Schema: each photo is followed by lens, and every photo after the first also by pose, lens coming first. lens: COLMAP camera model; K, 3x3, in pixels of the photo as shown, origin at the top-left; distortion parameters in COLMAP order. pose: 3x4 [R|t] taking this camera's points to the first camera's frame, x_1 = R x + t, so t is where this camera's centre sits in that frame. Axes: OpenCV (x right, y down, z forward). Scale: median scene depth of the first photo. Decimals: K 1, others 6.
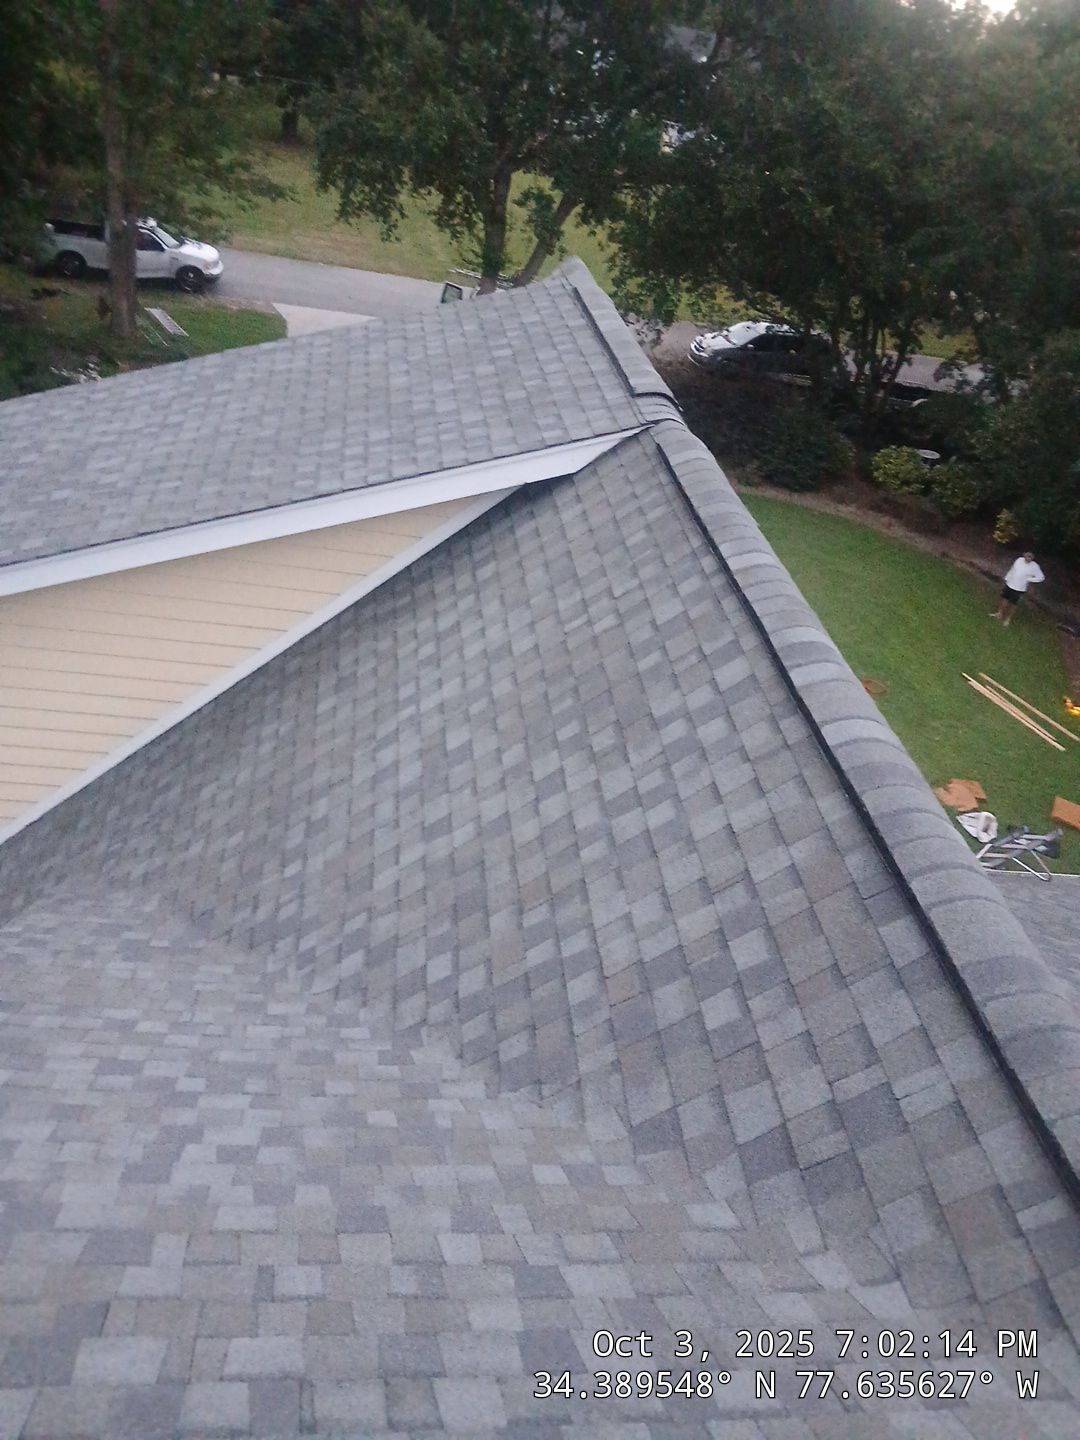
lens RADIAL K [[1197.1, 0, 523.8], [0, 1197.1, 720.0], [0, 0, 1]] dist [-0.005516, -0.009955]
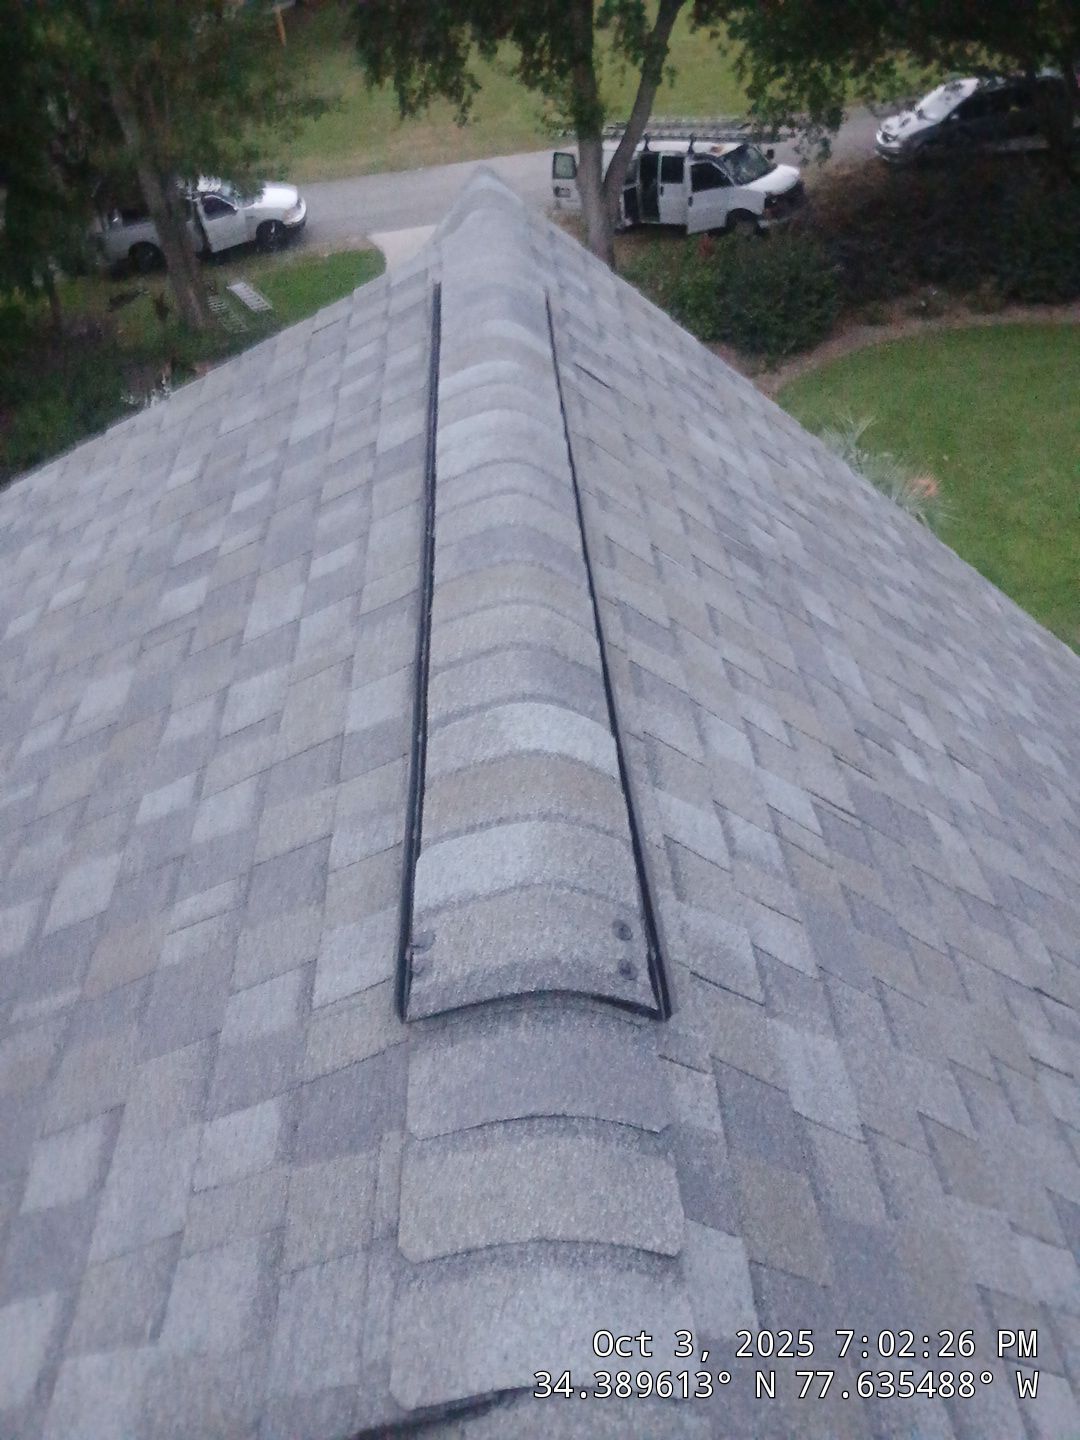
lens RADIAL K [[1197.1, 0, 523.8], [0, 1197.1, 720.0], [0, 0, 1]] dist [-0.005516, -0.009955]
pose [[0.954045, -0.190209, -0.231558, 0.034731], [0.214445, 0.973100, 0.084205, -0.070831], [0.209313, -0.129992, 0.969170, 0.178285]]
